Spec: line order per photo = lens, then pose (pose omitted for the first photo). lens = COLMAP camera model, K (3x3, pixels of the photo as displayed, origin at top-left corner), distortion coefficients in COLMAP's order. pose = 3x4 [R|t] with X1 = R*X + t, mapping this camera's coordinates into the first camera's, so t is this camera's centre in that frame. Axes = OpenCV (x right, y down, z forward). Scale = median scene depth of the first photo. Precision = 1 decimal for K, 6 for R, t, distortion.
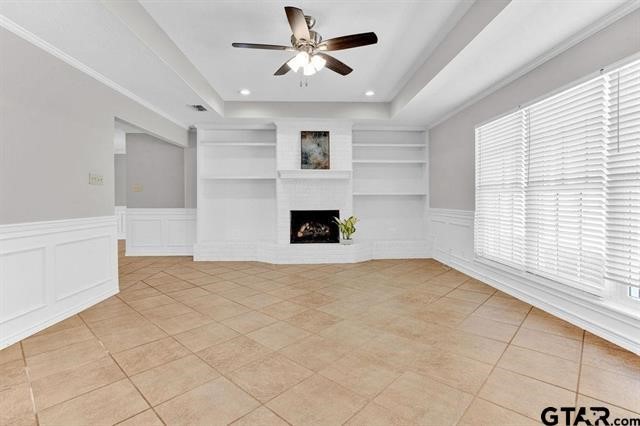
lens RADIAL K [[306.8, 0, 321.5], [0, 306.8, 207.9], [0, 0, 1]] dist [-0.018499, 0.004419]
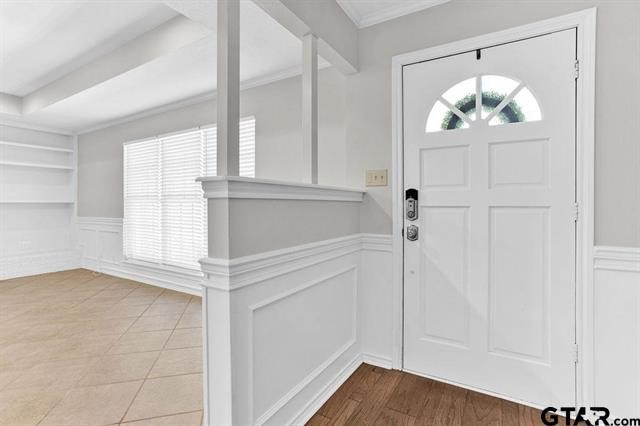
lens RADIAL K [[306.8, 0, 327.1], [0, 306.8, 210.8], [0, 0, 1]] dist [-0.018499, 0.004419]
pose [[0.544628, 0.003278, 0.838671, -0.030902], [0.015000, 0.999794, -0.013649, 0.008692], [-0.838544, 0.020014, 0.544467, -0.244767]]
